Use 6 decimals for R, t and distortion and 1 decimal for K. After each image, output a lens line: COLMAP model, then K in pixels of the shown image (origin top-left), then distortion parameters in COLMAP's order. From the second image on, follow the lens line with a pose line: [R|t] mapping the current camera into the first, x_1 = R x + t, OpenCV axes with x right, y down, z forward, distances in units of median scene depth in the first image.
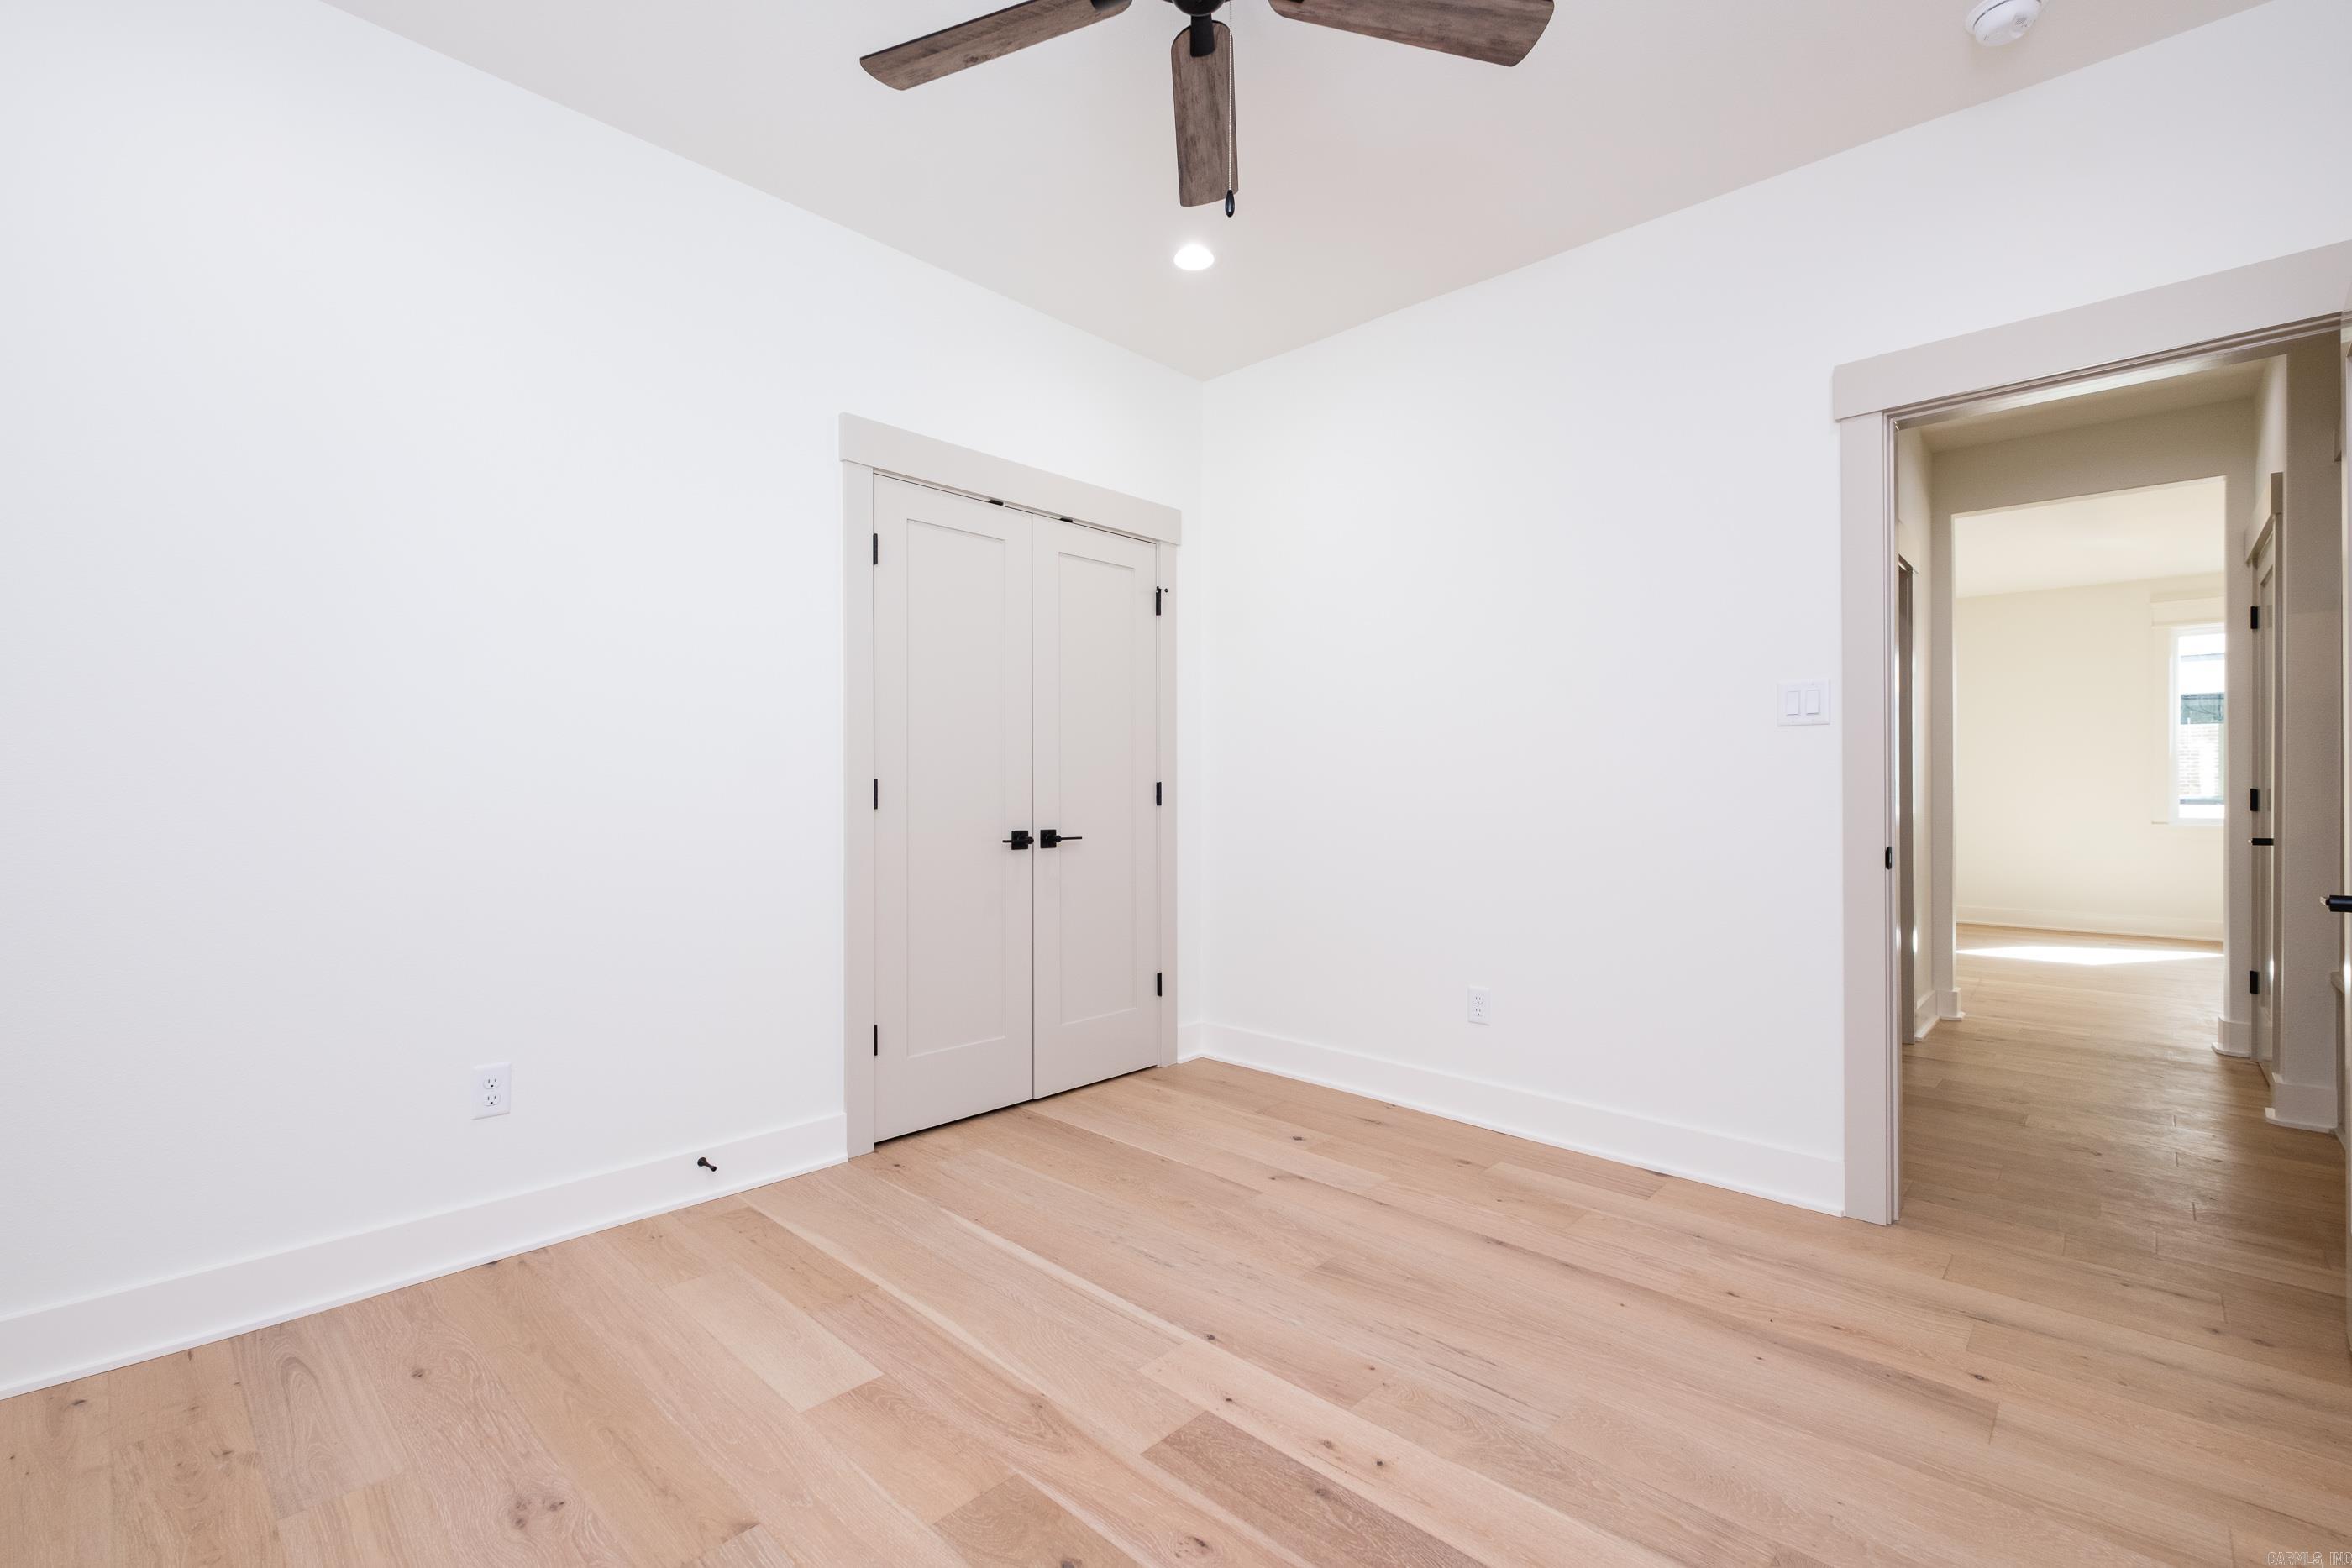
lens RADIAL K [[1014.9, 0, 1193.6], [0, 1014.9, 786.6], [0, 0, 1]] dist [0.007650, -0.002686]
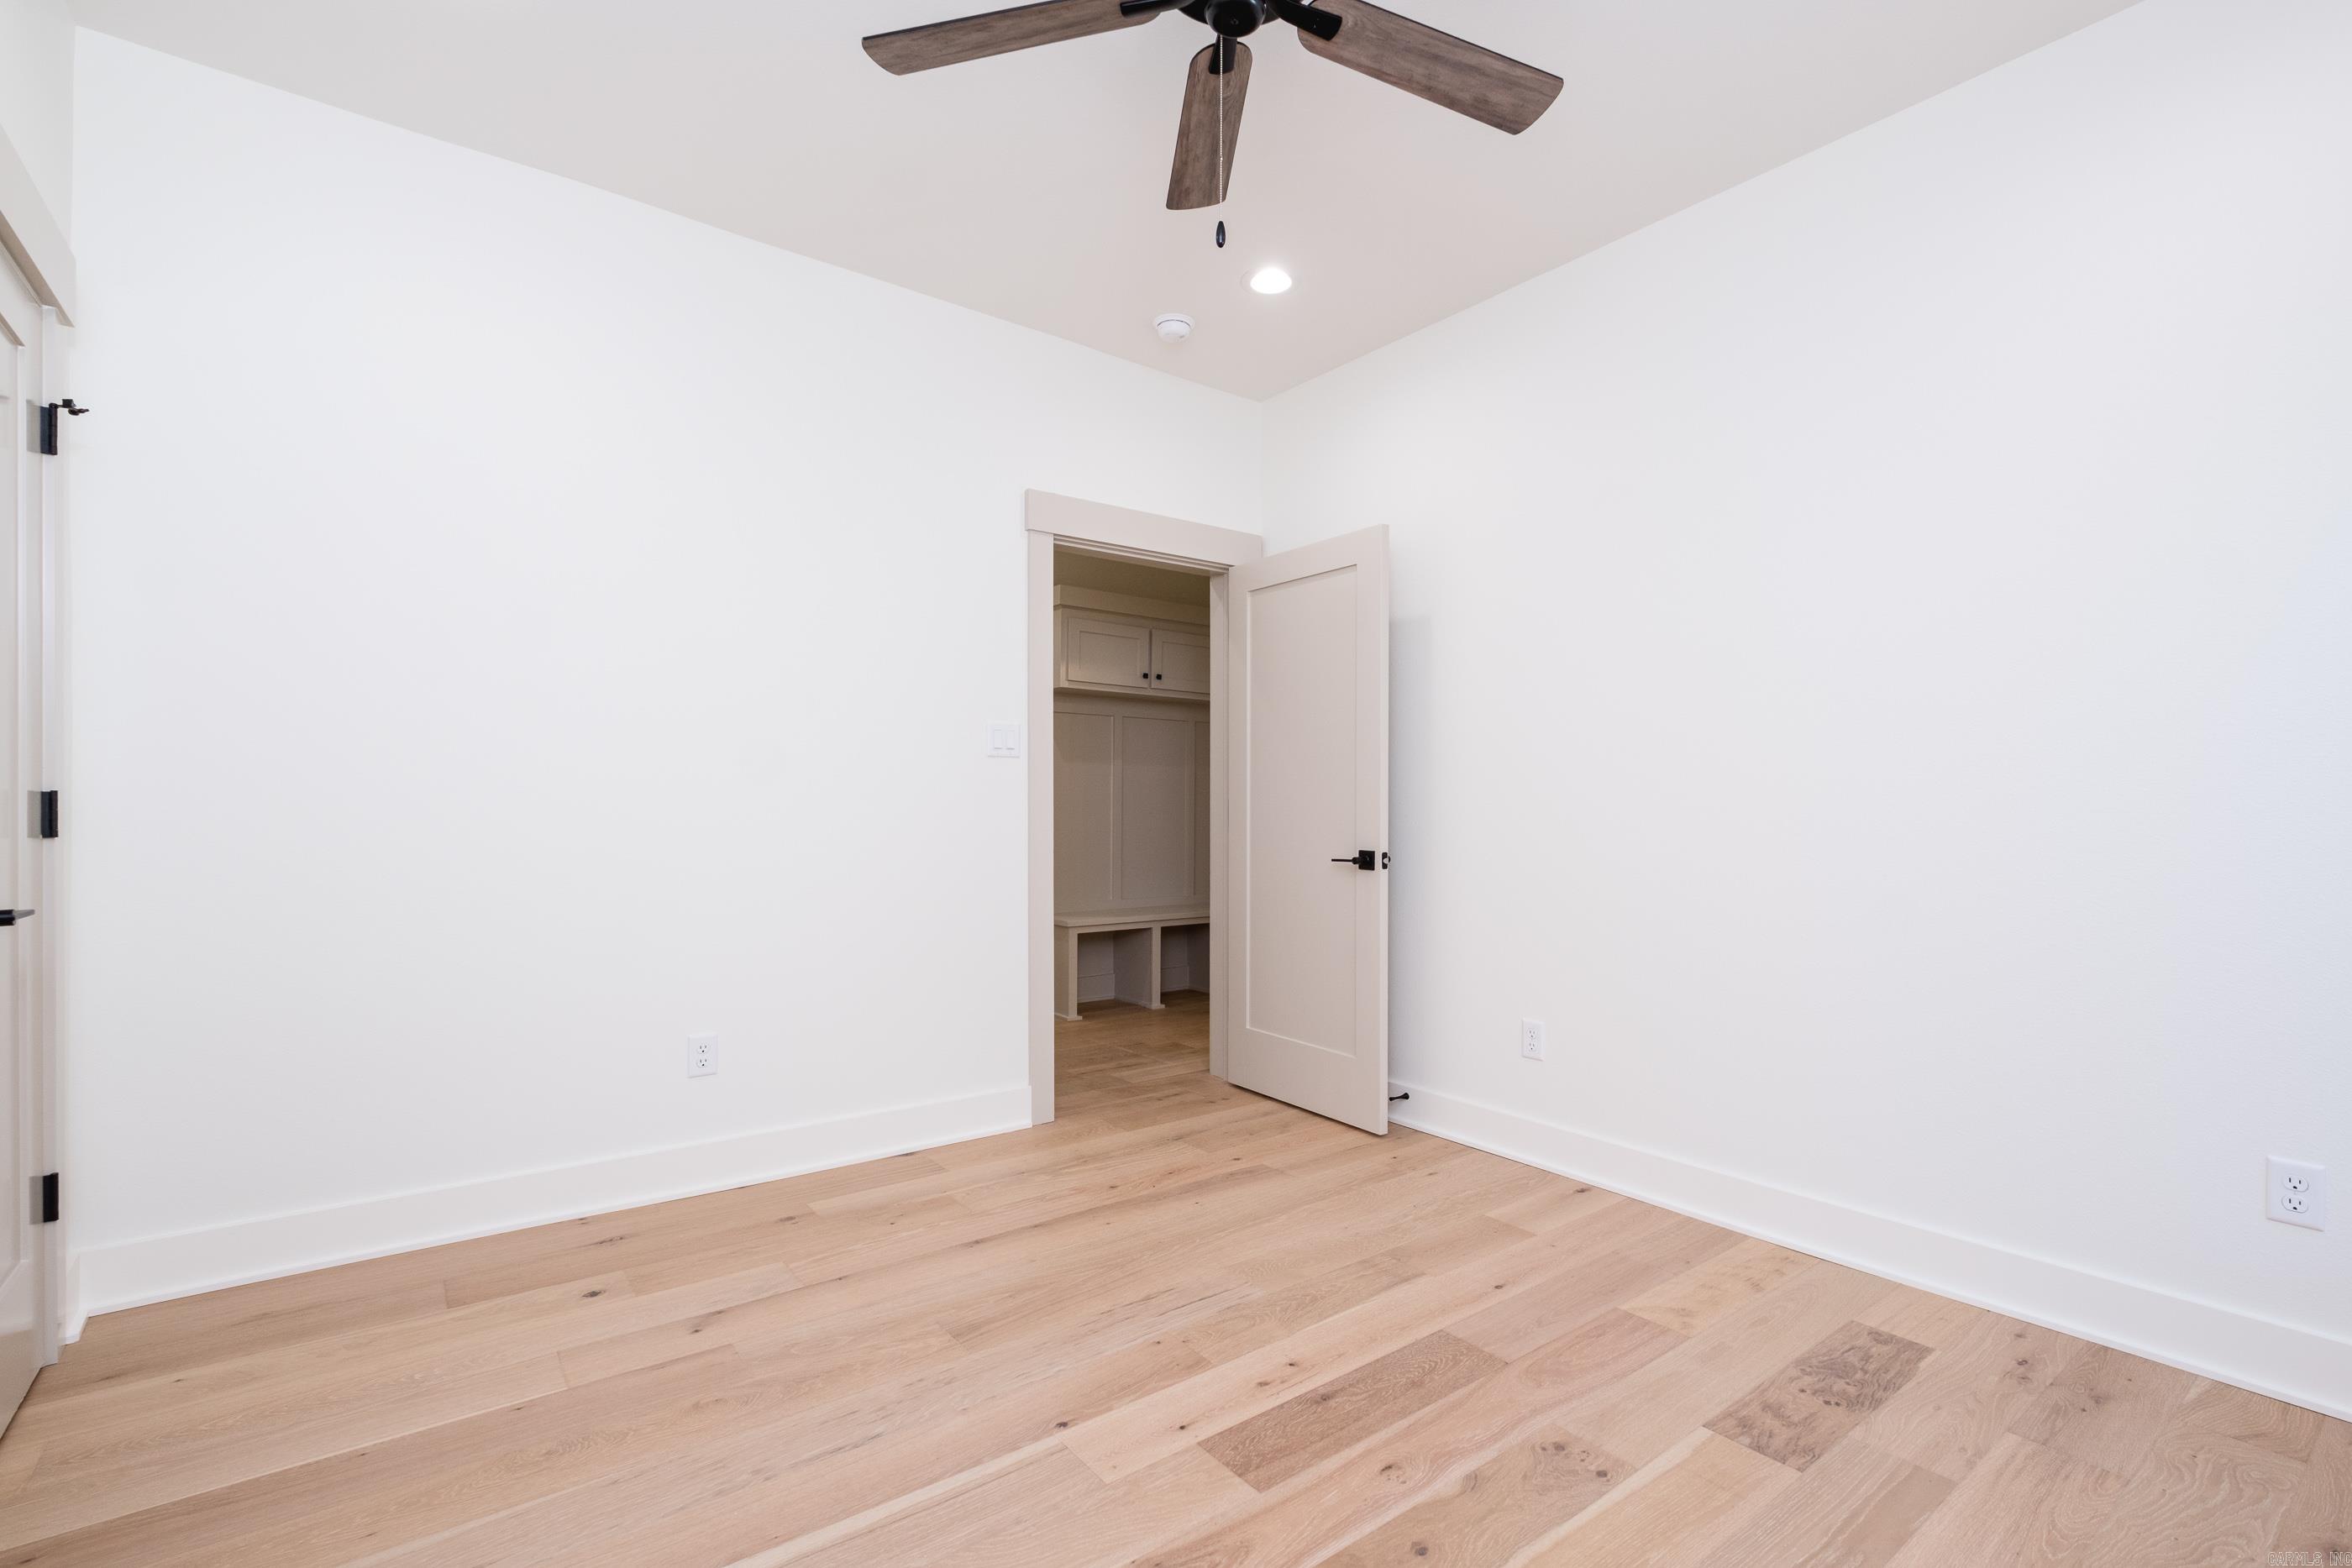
lens RADIAL K [[1014.9, 0, 1185.2], [0, 1014.9, 805.0], [0, 0, 1]] dist [0.007650, -0.002686]
pose [[0.191067, 0.000204, 0.981577, -0.724206], [-0.006064, 0.999981, 0.000973, -0.003358], [-0.981558, -0.006138, 0.191065, 0.627299]]
